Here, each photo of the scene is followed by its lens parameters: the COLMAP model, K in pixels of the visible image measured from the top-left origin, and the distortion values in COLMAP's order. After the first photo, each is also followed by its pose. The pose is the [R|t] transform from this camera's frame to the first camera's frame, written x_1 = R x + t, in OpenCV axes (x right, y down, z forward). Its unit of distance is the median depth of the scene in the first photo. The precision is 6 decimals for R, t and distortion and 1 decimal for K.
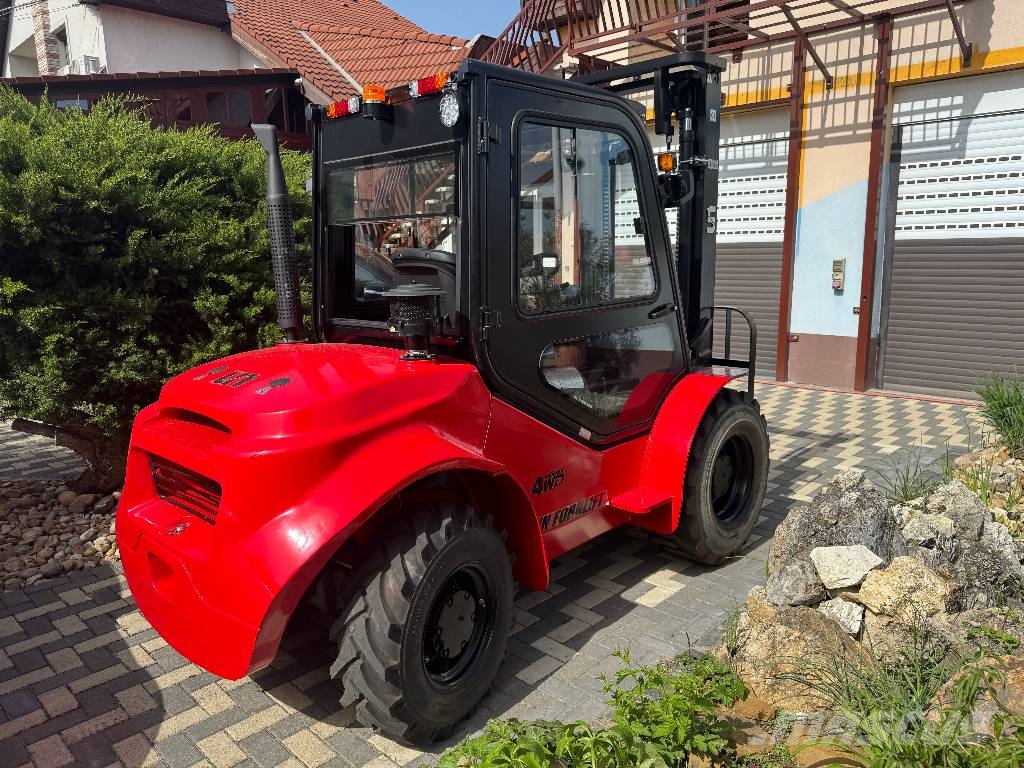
lens RADIAL K [[721.5, 0, 514.4], [0, 721.5, 380.5], [0, 0, 1]] dist [0.054226, -0.078618]
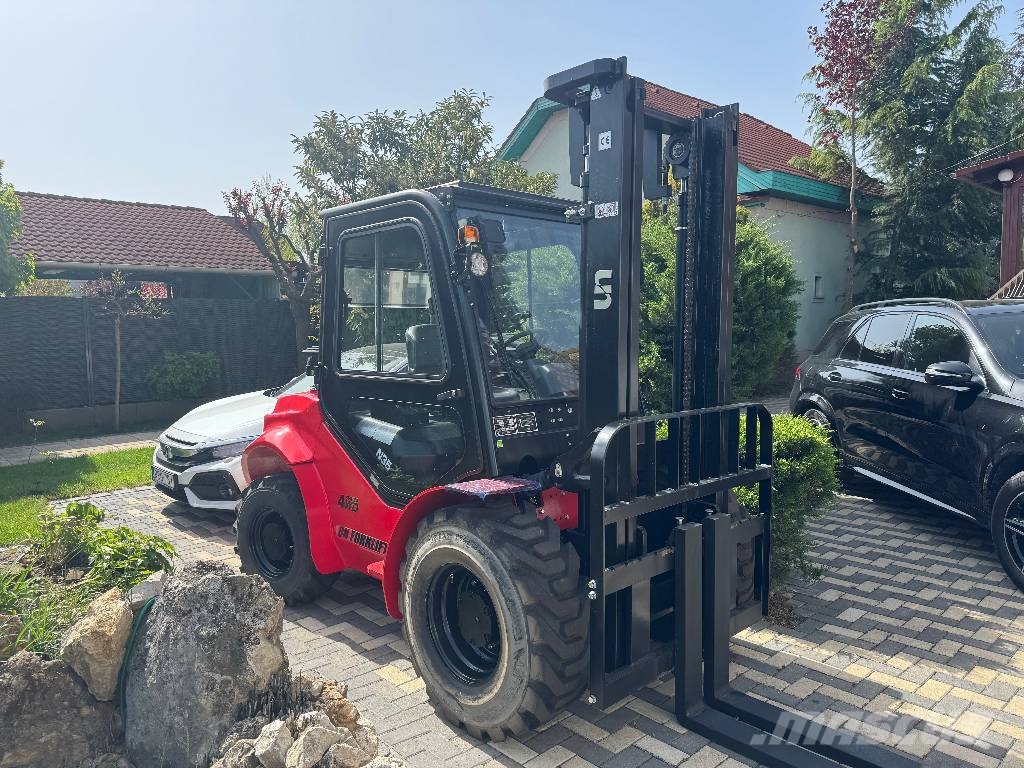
lens RADIAL K [[675.4, 0, 488.4], [0, 675.4, 405.5], [0, 0, 1]] dist [0.004123, -0.000600]
pose [[-0.020720, 0.154667, -0.987749, 1.089380], [-0.190954, 0.969162, 0.155762, -0.235195], [0.981380, 0.191842, 0.009453, 1.099603]]
